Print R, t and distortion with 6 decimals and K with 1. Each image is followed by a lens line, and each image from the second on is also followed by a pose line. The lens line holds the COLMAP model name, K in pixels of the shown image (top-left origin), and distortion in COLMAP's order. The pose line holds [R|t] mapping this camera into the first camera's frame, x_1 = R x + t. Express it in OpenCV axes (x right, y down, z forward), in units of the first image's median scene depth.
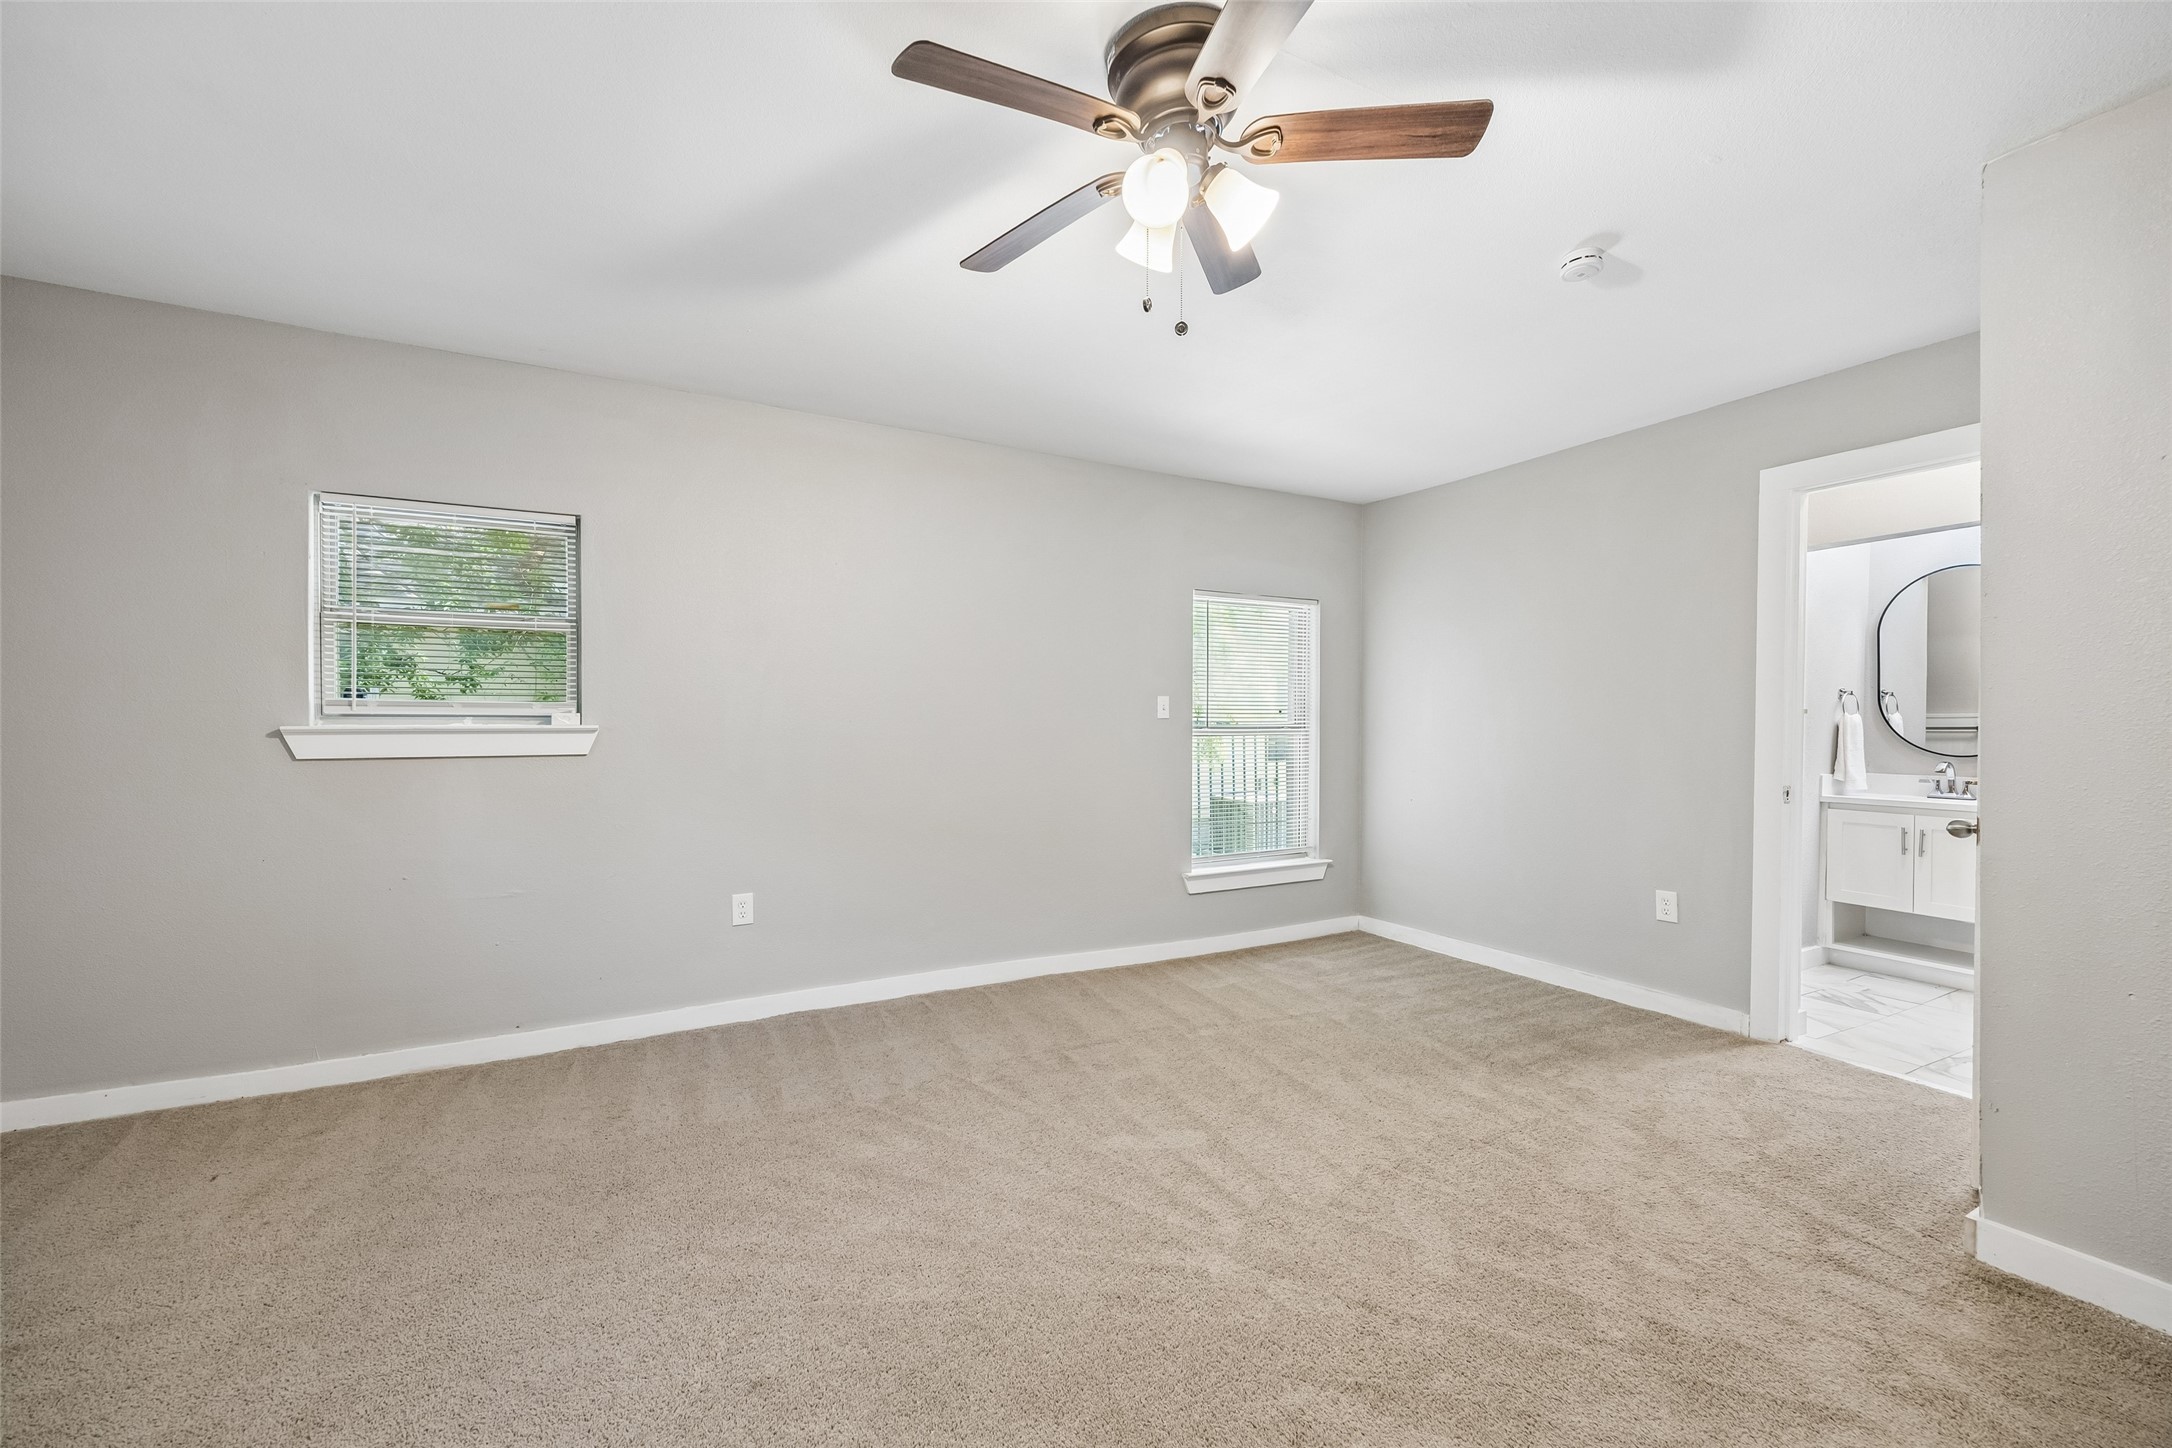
lens RADIAL K [[852.0, 0, 1087.8], [0, 852.0, 730.8], [0, 0, 1]] dist [0.000232, 0.000194]
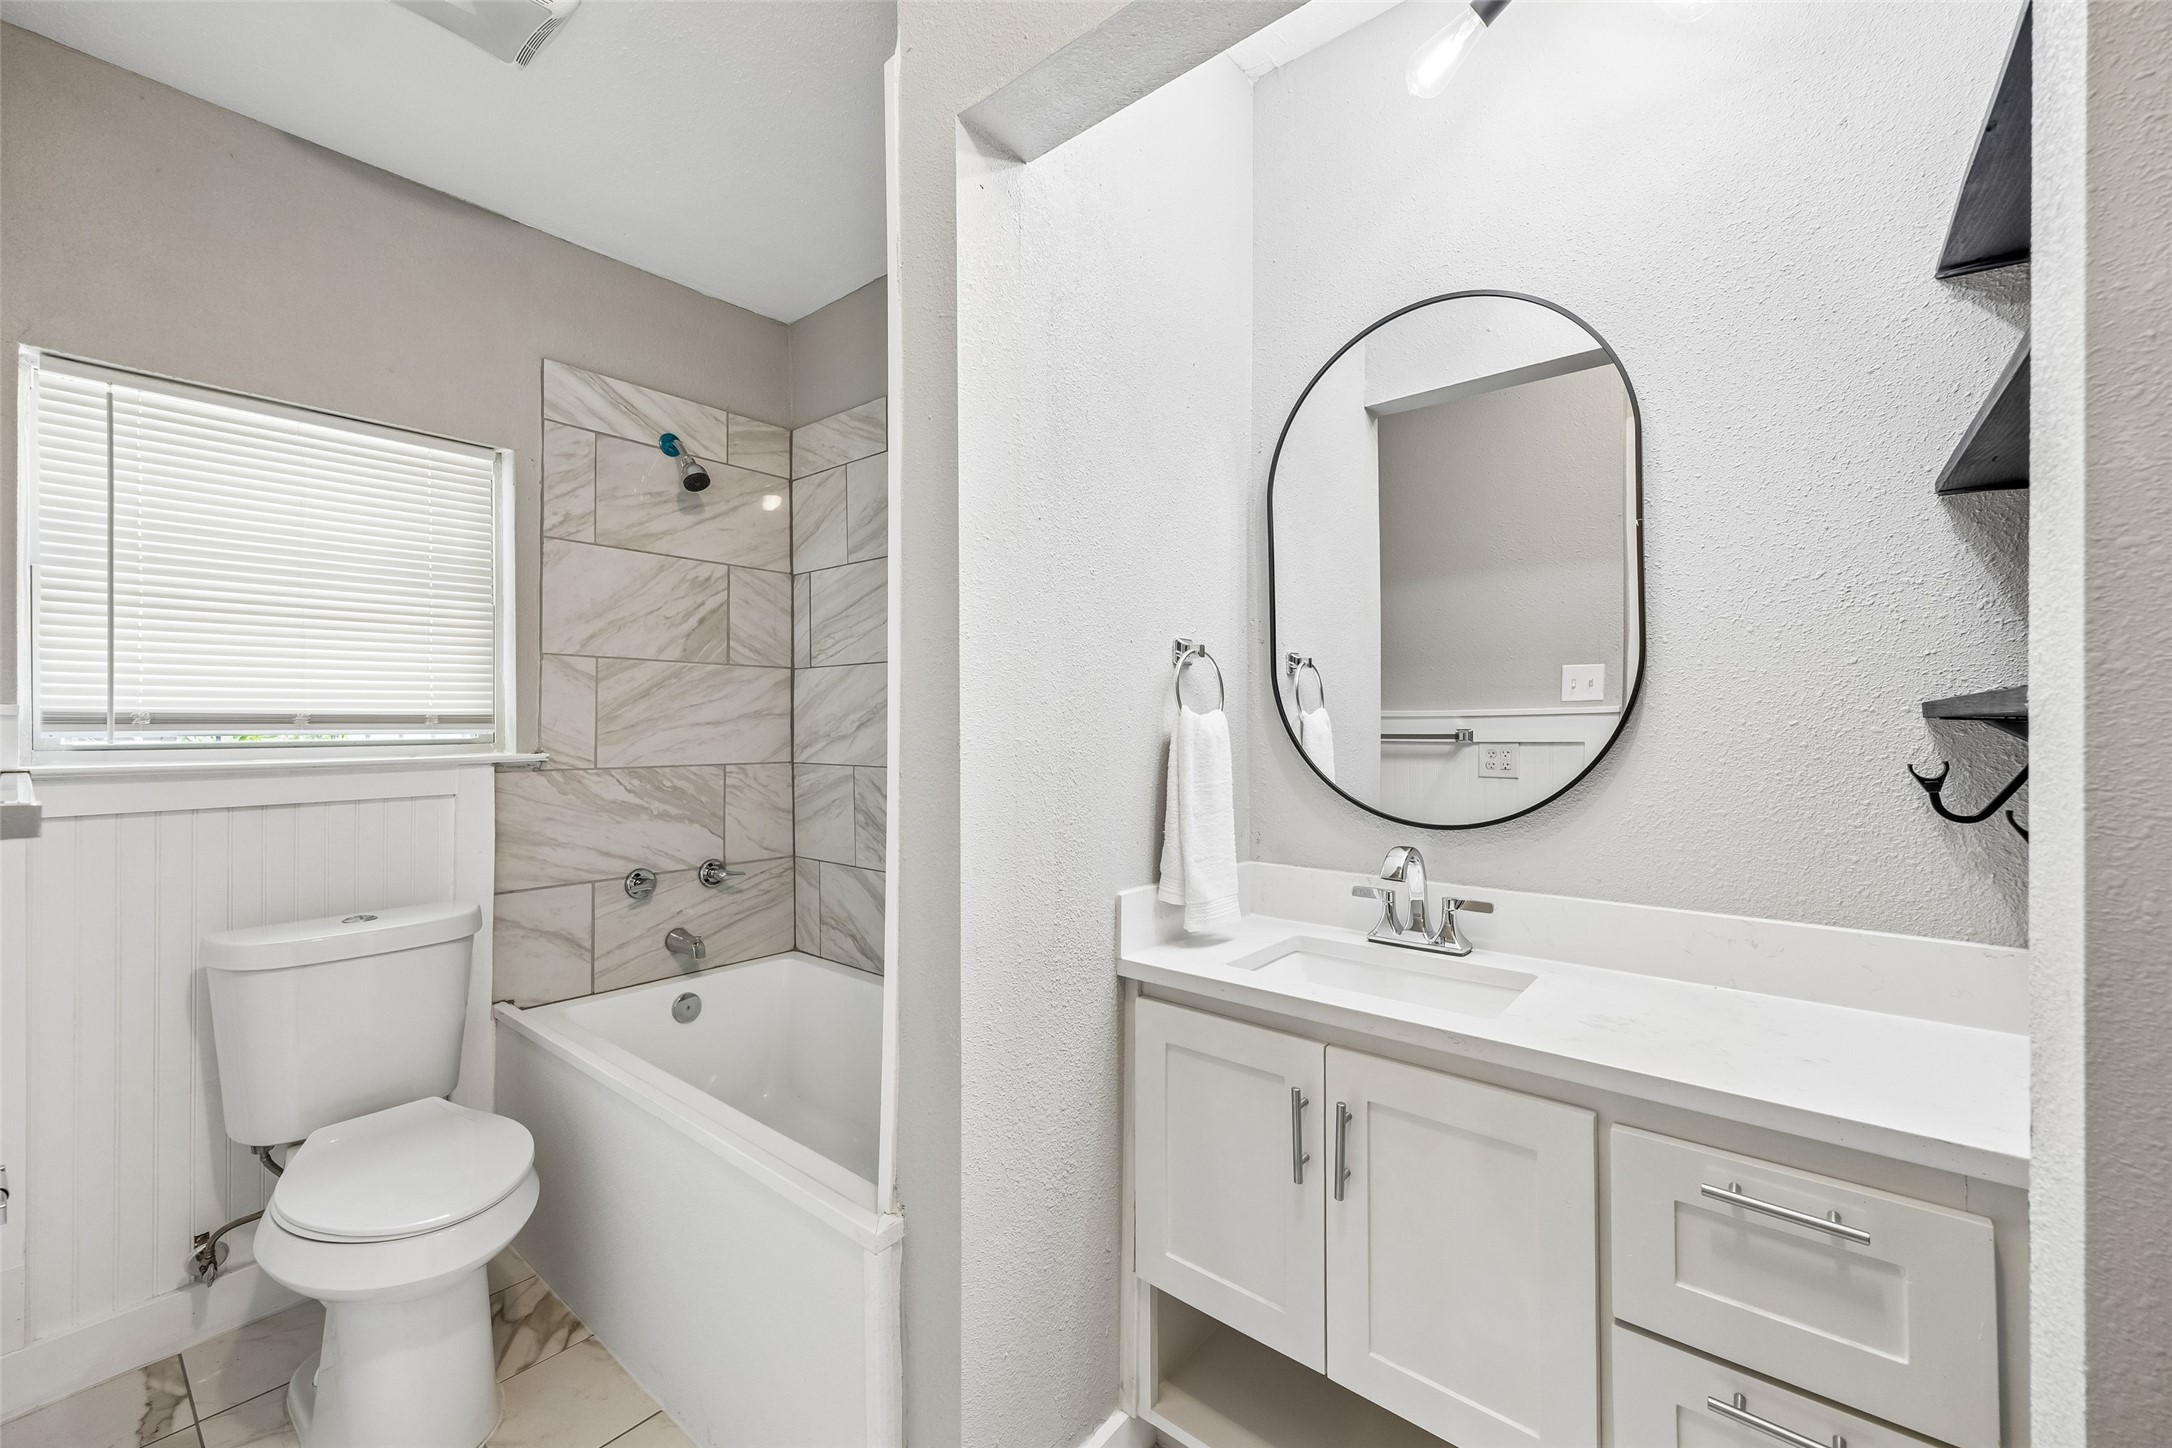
lens RADIAL K [[852.0, 0, 1076.7], [0, 852.0, 710.8], [0, 0, 1]] dist [0.000232, 0.000194]
pose [[0.920236, 0.004076, 0.391343, 0.716633], [0.004703, 0.999758, -0.021470, -0.012600], [-0.391336, 0.021598, 0.919995, 0.701472]]
